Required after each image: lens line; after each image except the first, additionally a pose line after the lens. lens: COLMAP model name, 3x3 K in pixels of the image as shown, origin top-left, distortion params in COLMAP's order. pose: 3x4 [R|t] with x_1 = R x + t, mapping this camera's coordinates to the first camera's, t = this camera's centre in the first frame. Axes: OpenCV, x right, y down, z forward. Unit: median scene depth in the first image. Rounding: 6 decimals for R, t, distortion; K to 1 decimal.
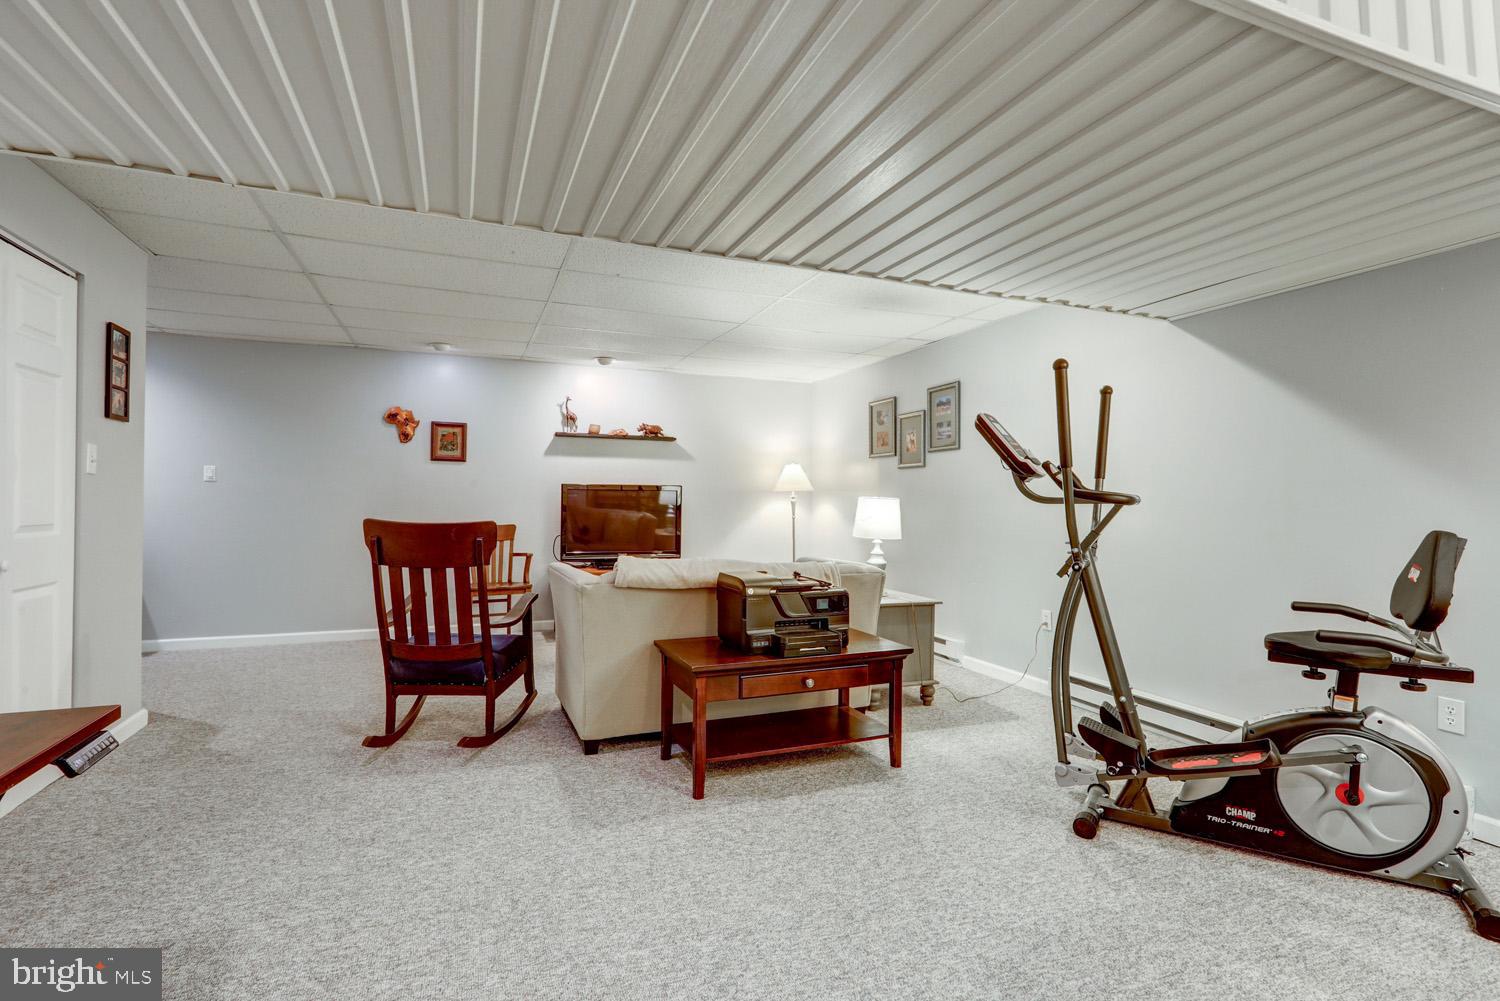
lens RADIAL K [[709.6, 0, 750.2], [0, 709.6, 497.0], [0, 0, 1]] dist [-0.005737, 0.004212]
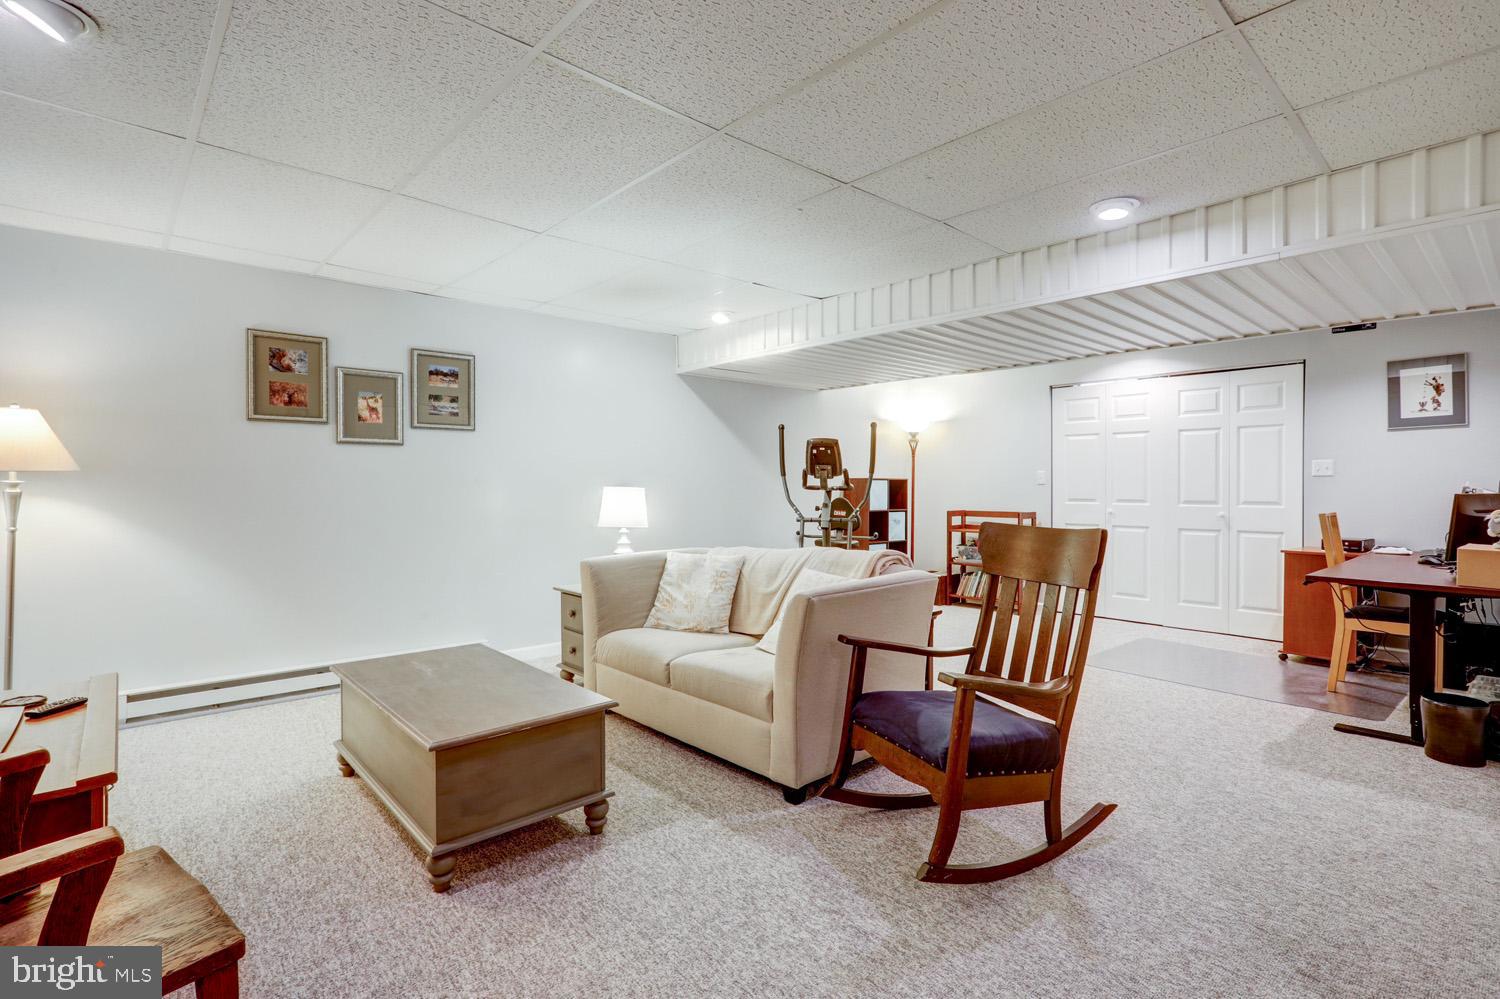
lens RADIAL K [[709.6, 0, 753.4], [0, 709.6, 491.0], [0, 0, 1]] dist [-0.005737, 0.004212]
pose [[-0.346290, -0.017728, 0.937960, -0.648394], [-0.009682, 0.999836, 0.015323, -0.008211], [-0.938077, -0.003775, -0.346405, 0.938827]]
